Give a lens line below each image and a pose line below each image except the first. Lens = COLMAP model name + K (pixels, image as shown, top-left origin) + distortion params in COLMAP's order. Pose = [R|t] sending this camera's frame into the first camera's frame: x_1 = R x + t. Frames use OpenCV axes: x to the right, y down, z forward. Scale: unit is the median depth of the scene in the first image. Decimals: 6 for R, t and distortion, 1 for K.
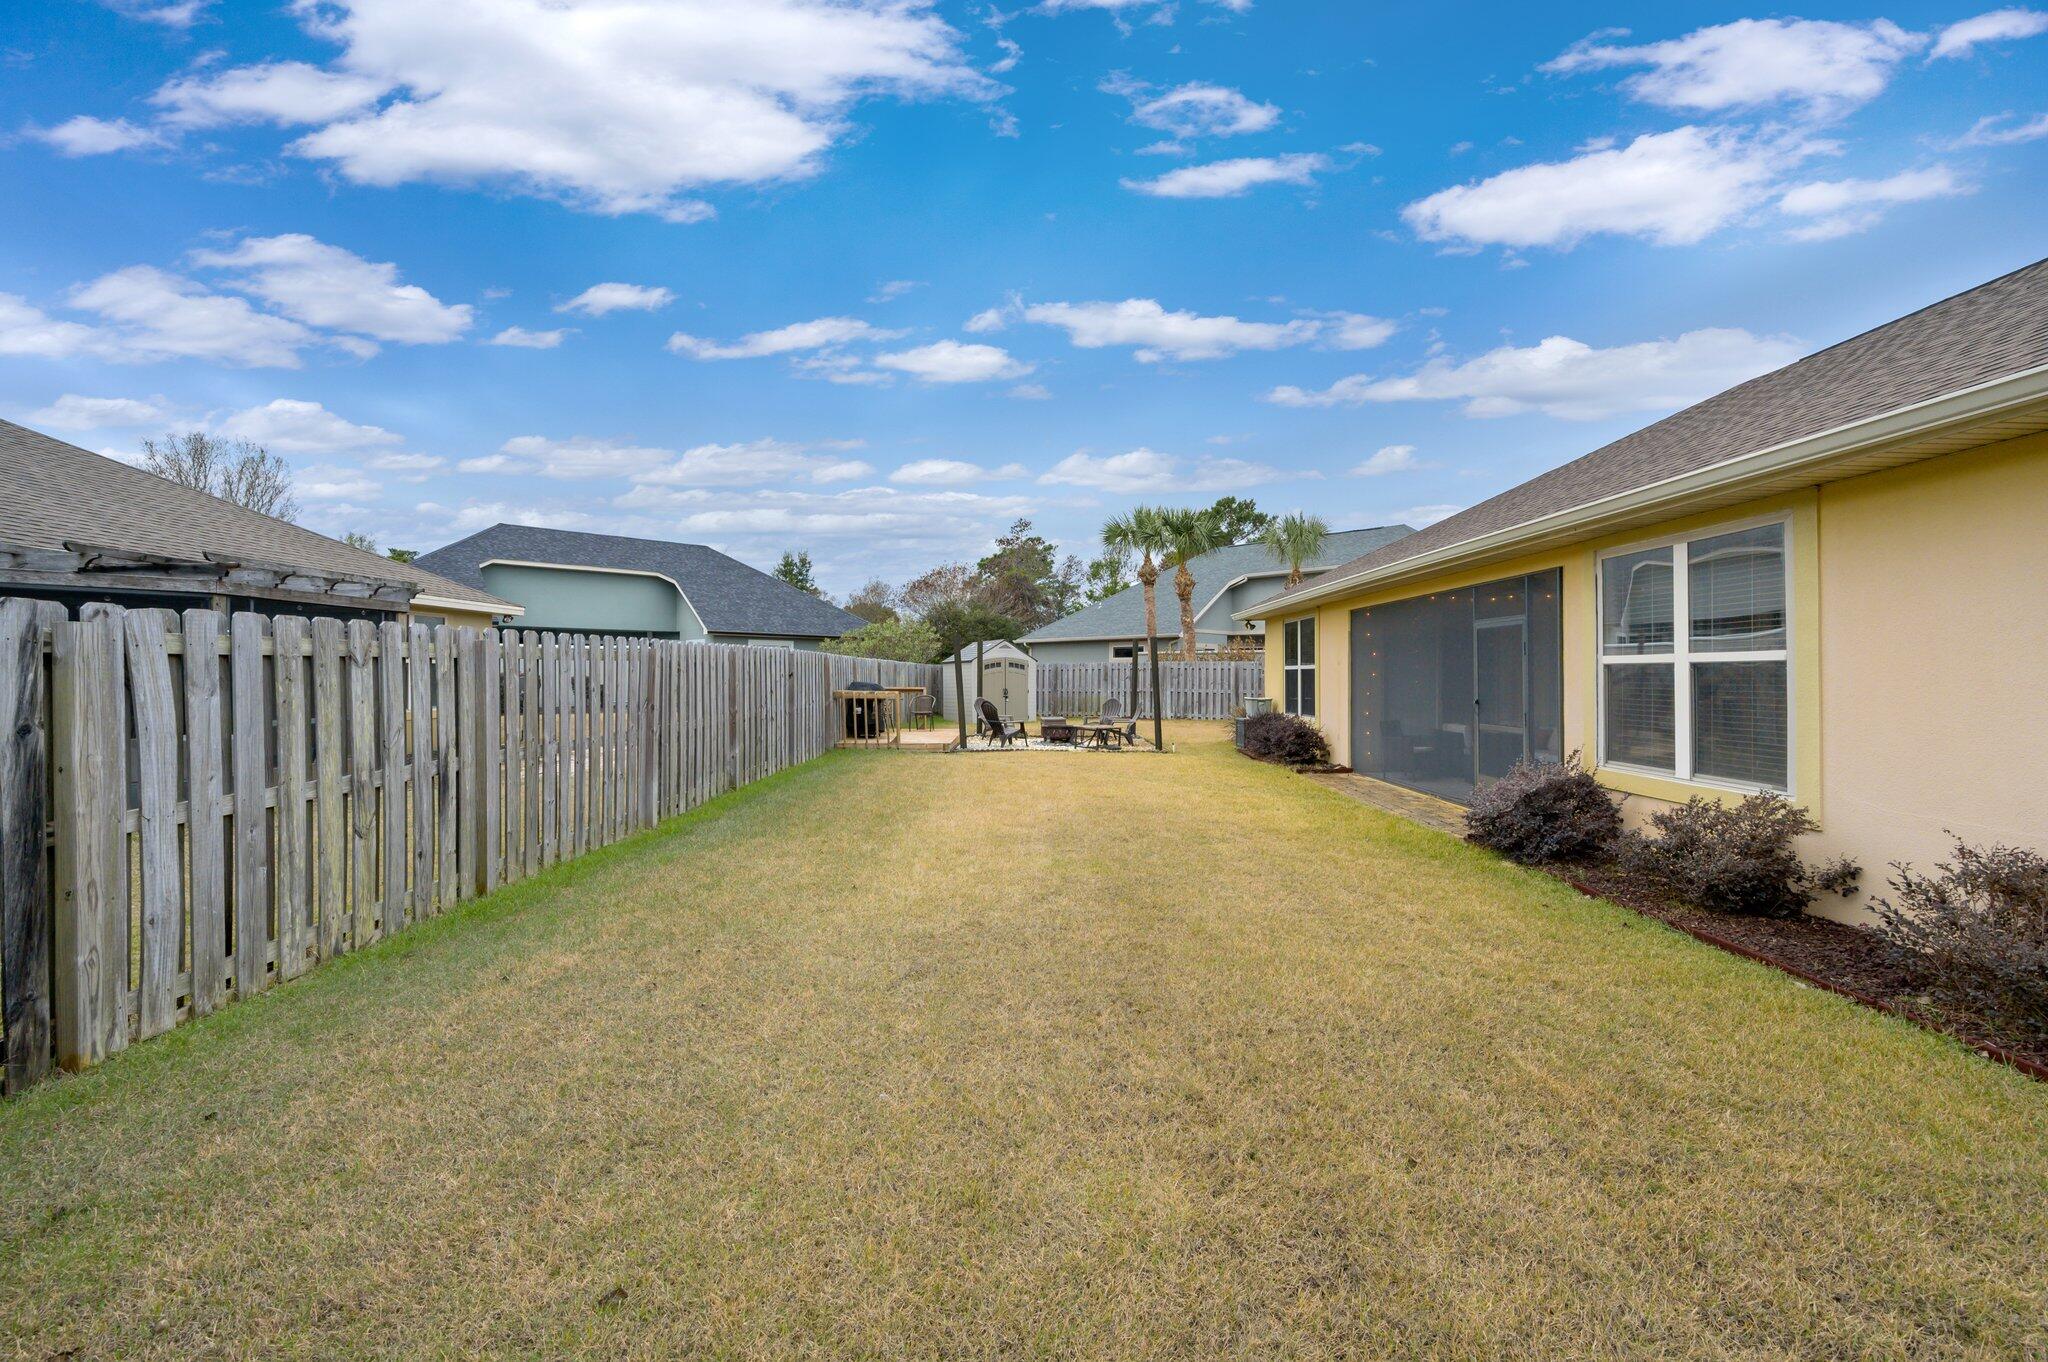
lens RADIAL K [[815.7, 0, 1027.9], [0, 815.7, 672.8], [0, 0, 1]] dist [-0.000226, 0.000436]
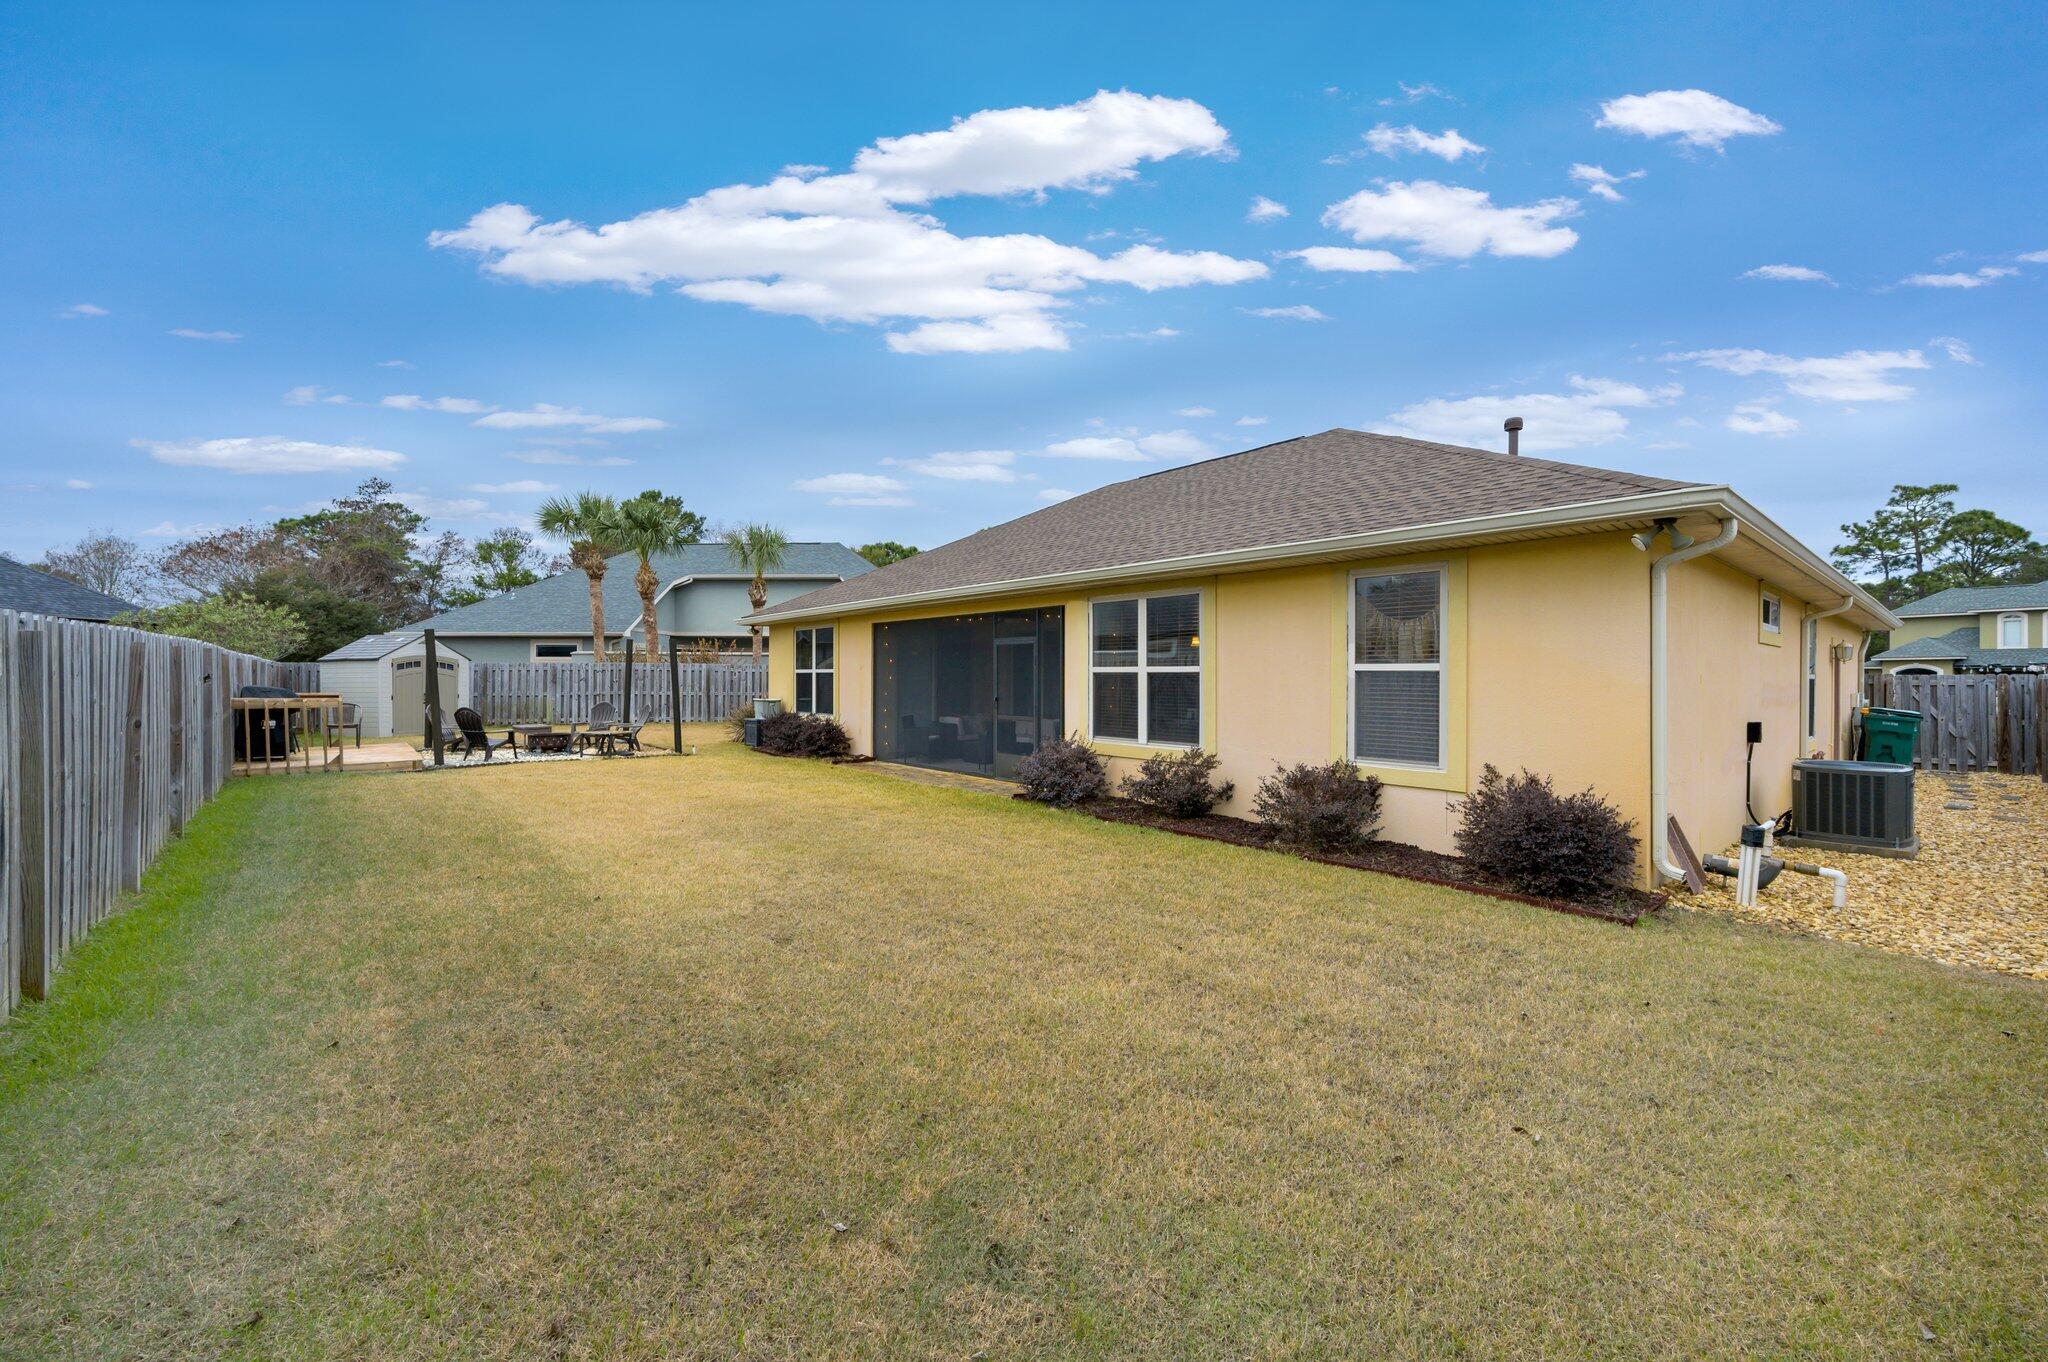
lens RADIAL K [[815.7, 0, 1027.9], [0, 815.7, 672.8], [0, 0, 1]] dist [-0.000226, 0.000436]
pose [[0.750572, 0.005870, 0.660763, -0.207134], [-0.004882, 0.999983, -0.003338, -0.002342], [-0.660771, -0.000720, 0.750587, -0.031370]]
